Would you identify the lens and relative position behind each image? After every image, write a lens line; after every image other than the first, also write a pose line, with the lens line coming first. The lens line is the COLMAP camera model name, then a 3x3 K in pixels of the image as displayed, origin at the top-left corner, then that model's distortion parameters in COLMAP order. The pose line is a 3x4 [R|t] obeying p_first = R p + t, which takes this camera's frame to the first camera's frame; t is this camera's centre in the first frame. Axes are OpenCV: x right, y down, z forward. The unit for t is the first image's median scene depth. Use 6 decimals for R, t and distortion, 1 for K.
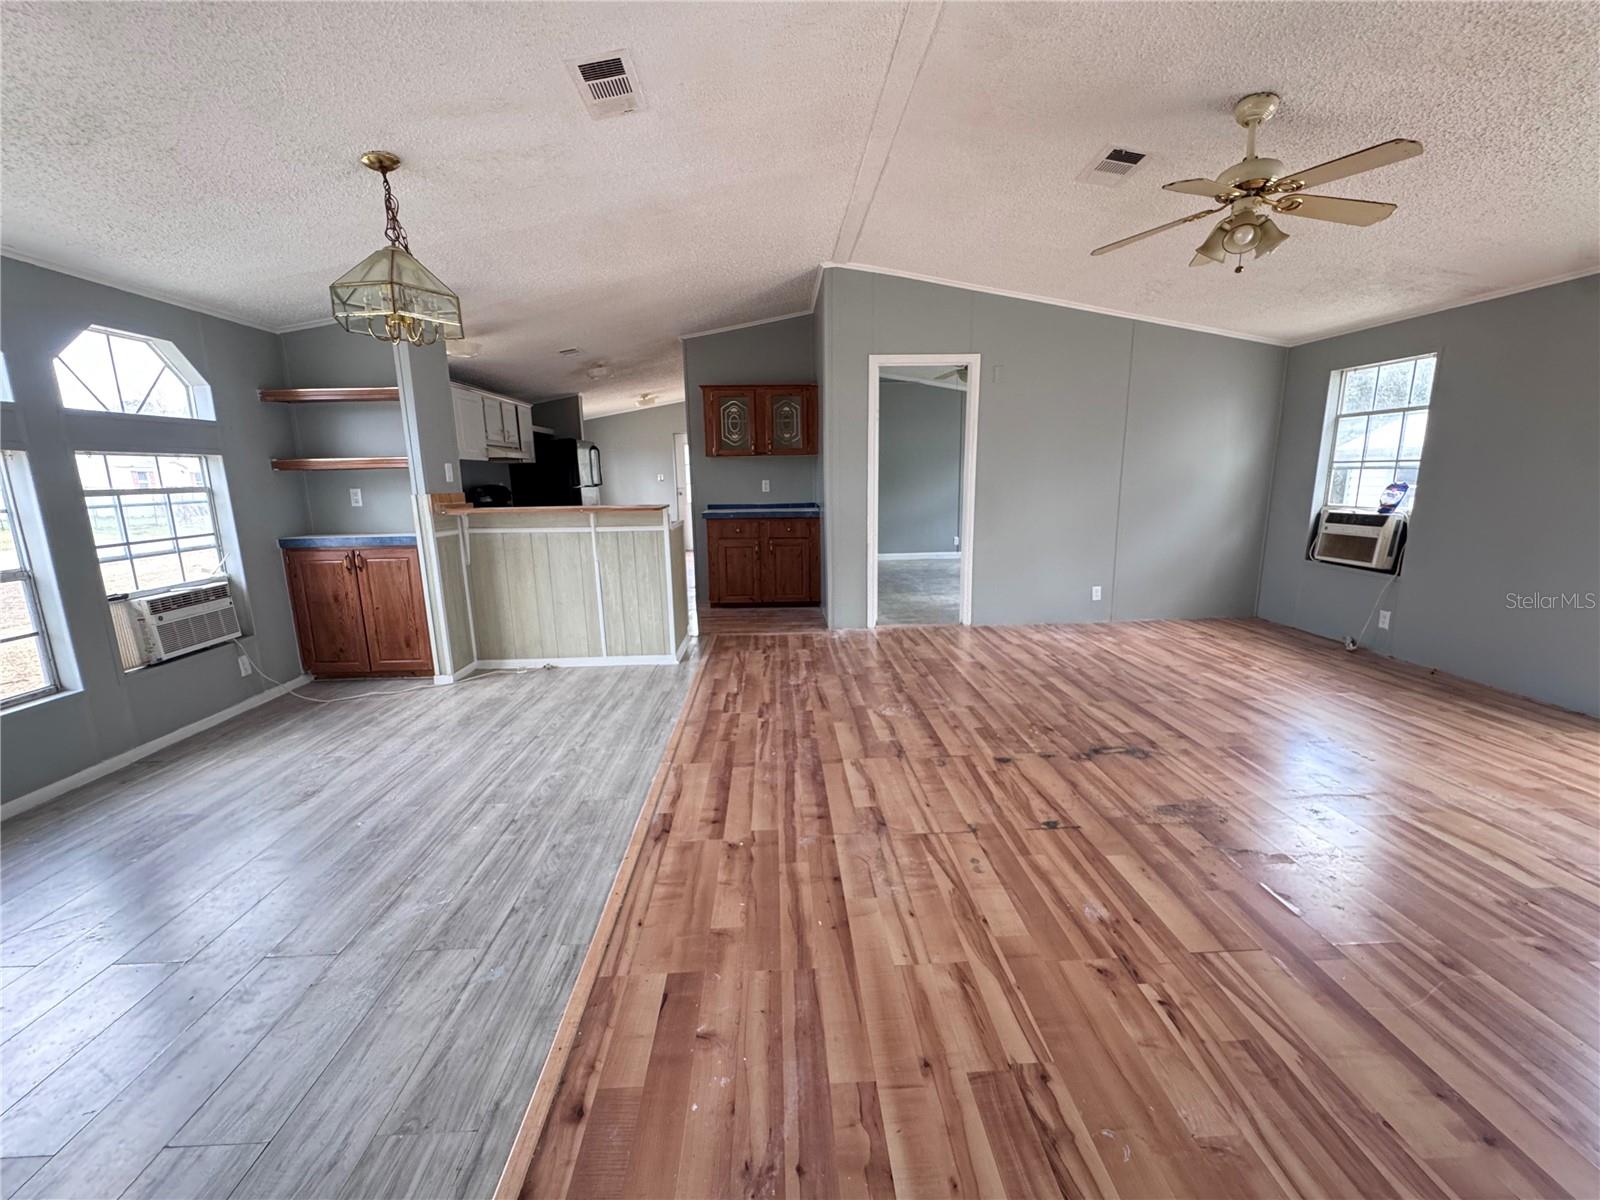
lens RADIAL K [[640.8, 0, 799.2], [0, 640.8, 601.6], [0, 0, 1]] dist [-0.003010, -0.000406]
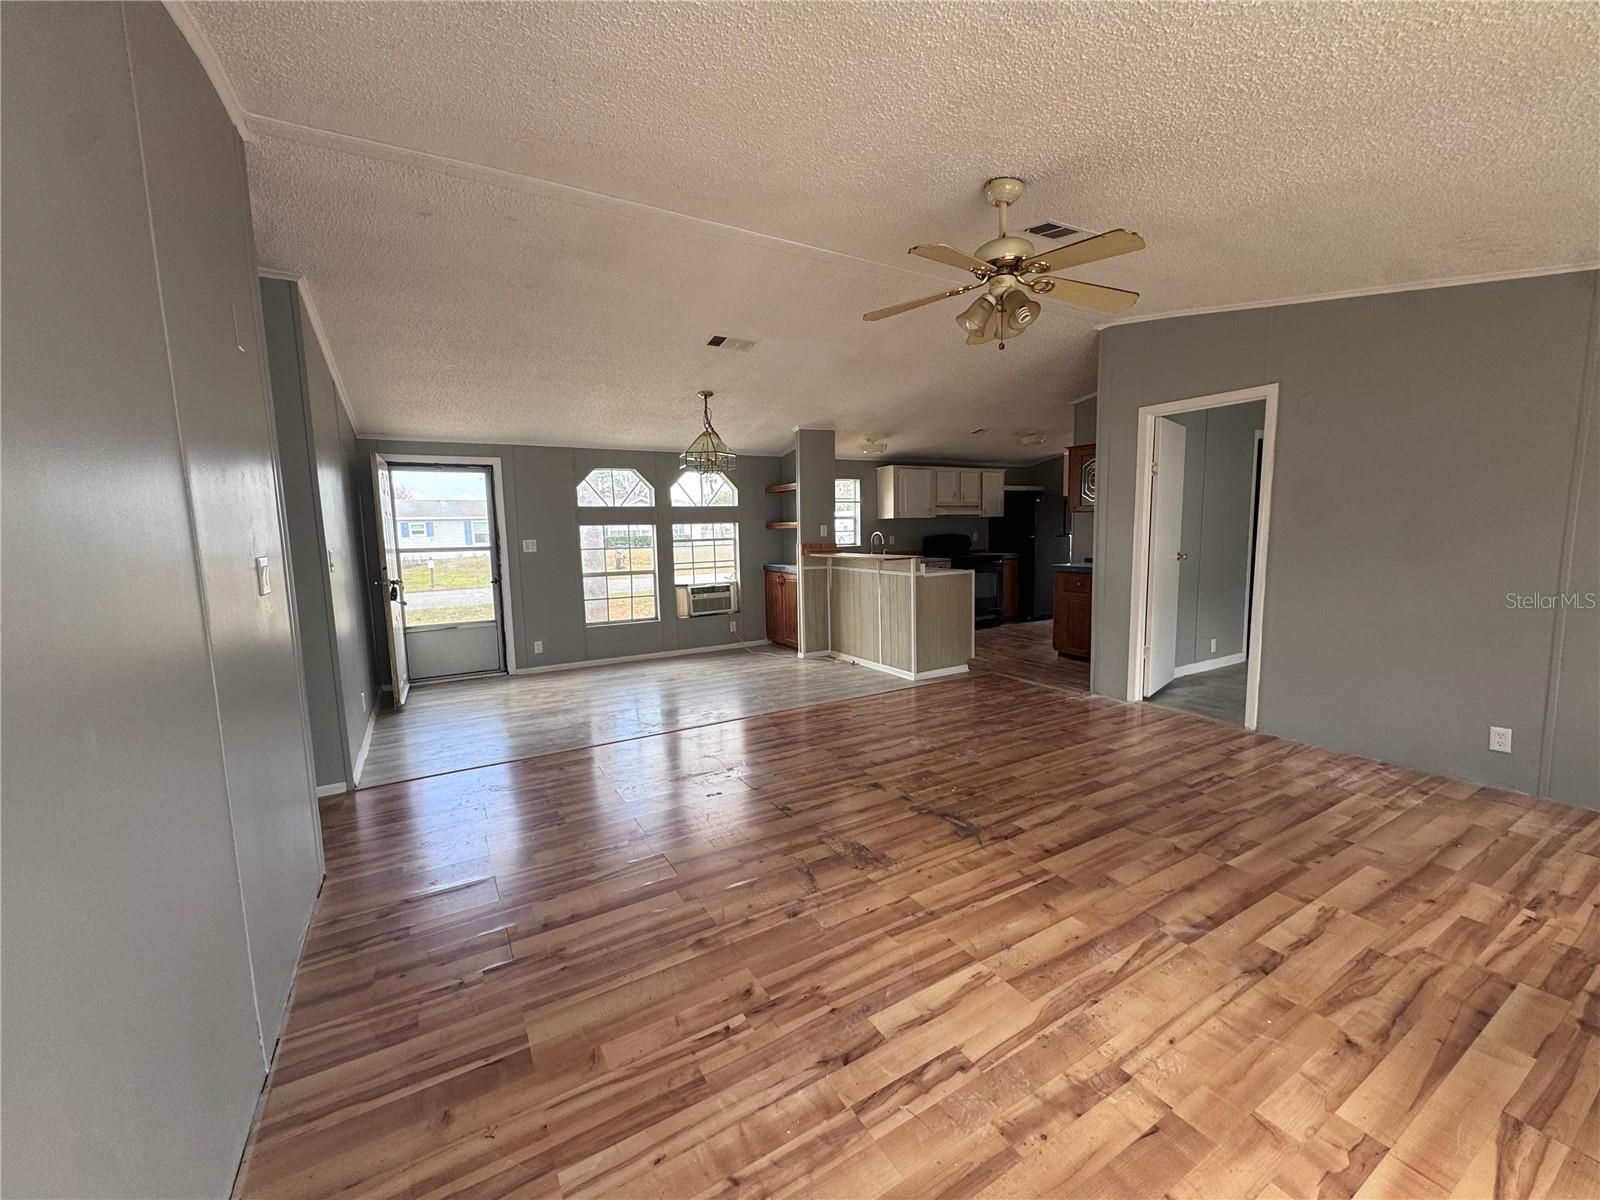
lens RADIAL K [[637.1, 0, 799.0], [0, 637.1, 600.4], [0, 0, 1]] dist [-0.002801, -0.000013]
pose [[0.469830, 0.107101, -0.876236, 1.139046], [-0.159014, 0.986644, 0.035334, -0.098117], [0.868317, 0.122733, 0.480585, 0.249900]]
